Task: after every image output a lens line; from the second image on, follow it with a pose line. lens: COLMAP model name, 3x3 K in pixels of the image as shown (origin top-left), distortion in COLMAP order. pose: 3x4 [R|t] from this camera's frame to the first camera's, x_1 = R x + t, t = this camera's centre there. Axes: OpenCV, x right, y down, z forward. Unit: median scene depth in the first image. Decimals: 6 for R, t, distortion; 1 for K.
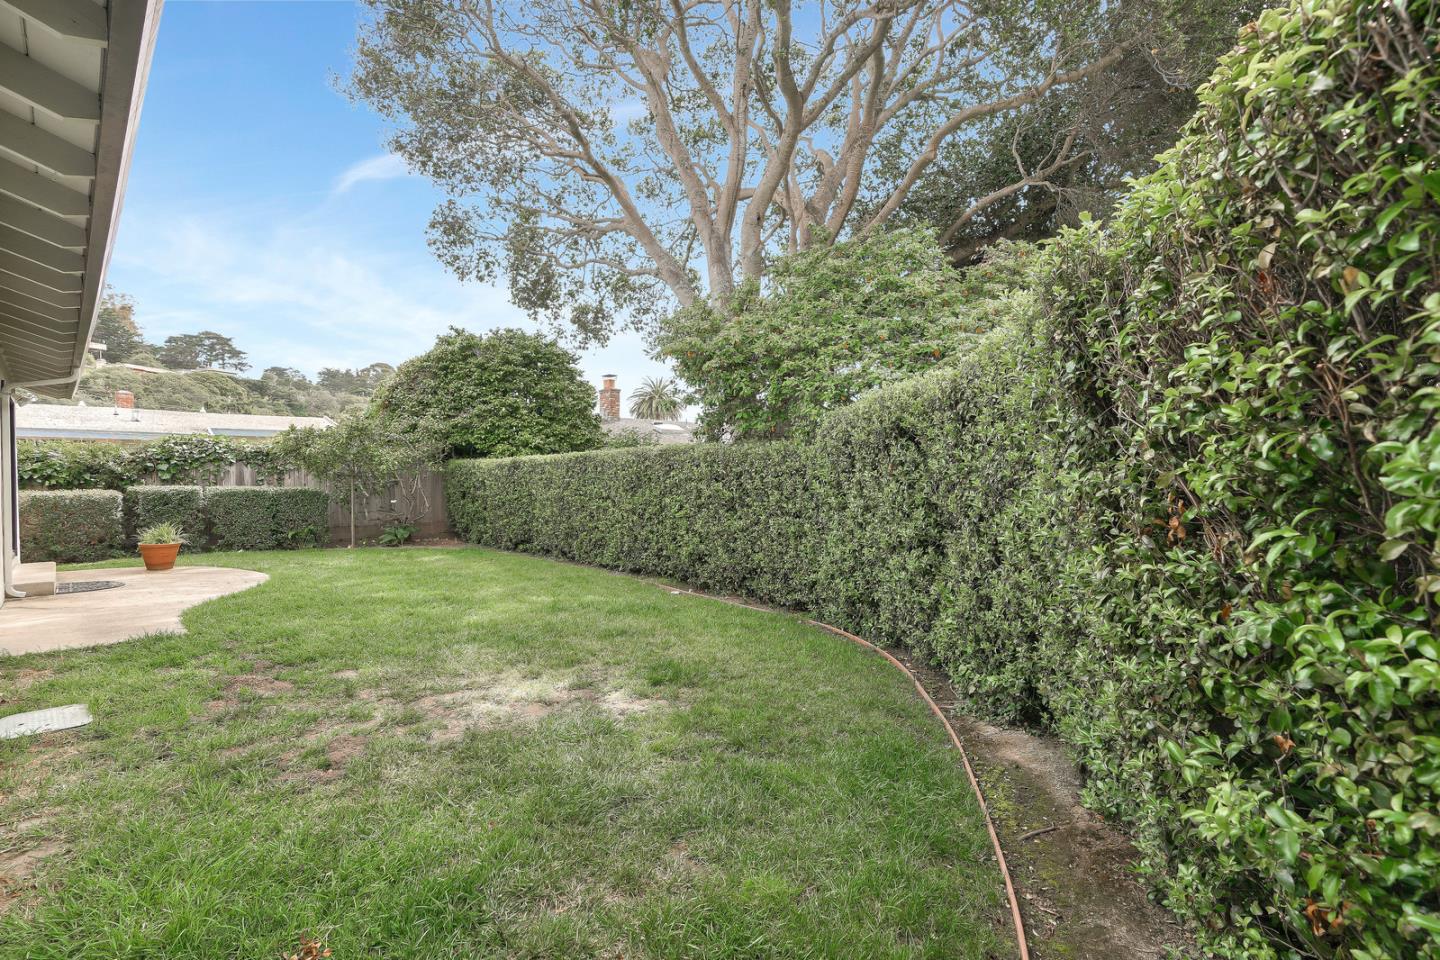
lens RADIAL K [[654.4, 0, 721.9], [0, 654.4, 473.9], [0, 0, 1]] dist [-0.011401, 0.013796]
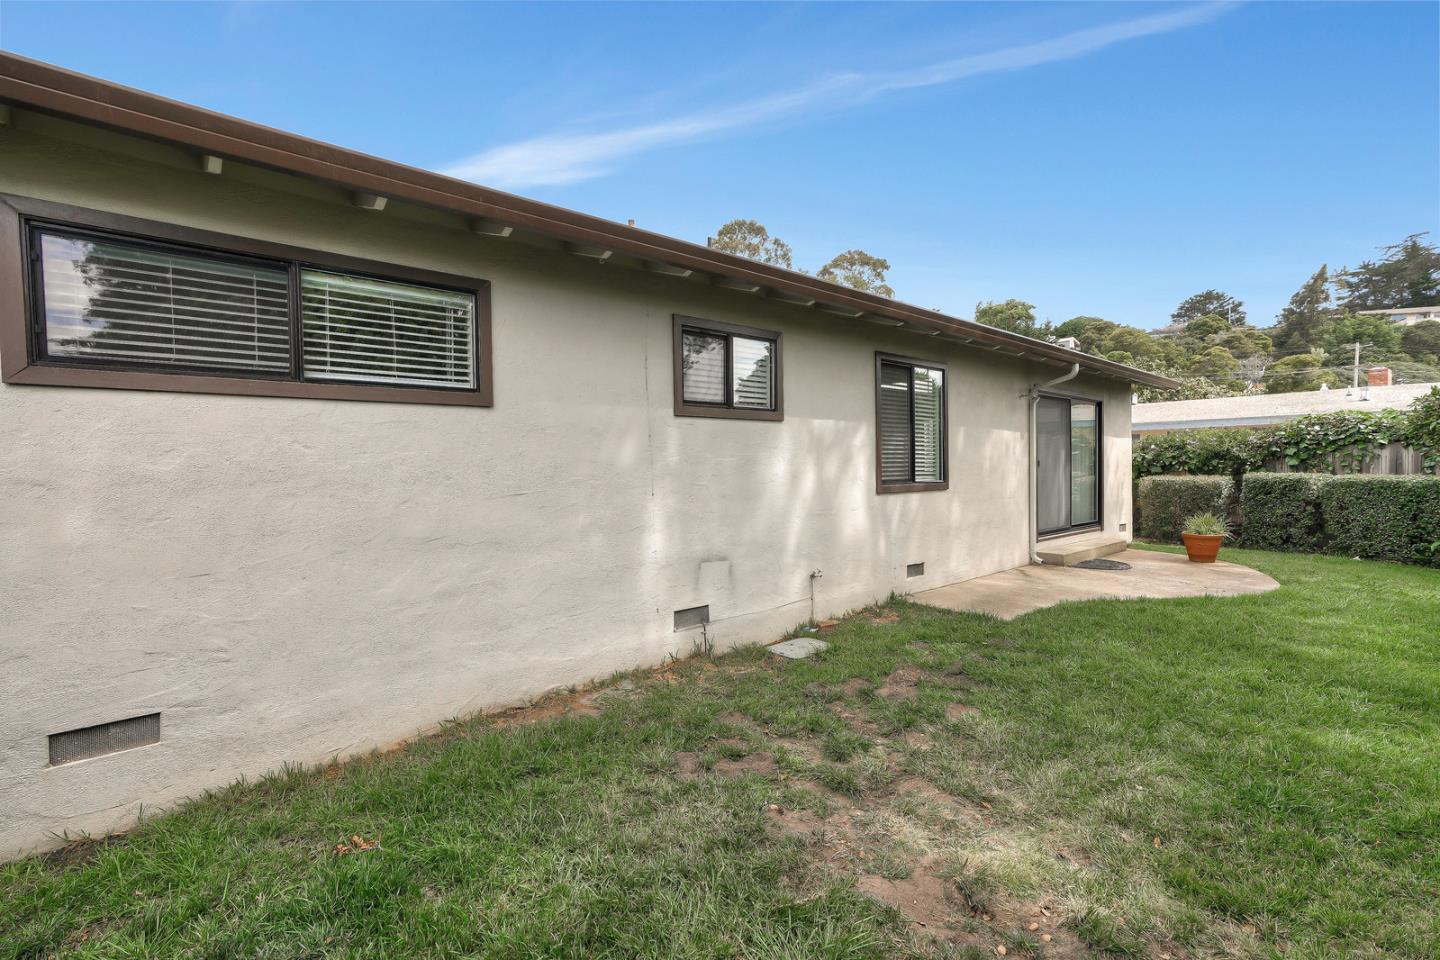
lens RADIAL K [[654.4, 0, 721.9], [0, 654.4, 473.9], [0, 0, 1]] dist [-0.011401, 0.013796]
pose [[-0.067340, 0.017155, -0.997583, 0.095374], [0.007247, 0.999834, 0.016704, -0.000907], [0.997704, -0.006104, -0.067454, 0.301900]]
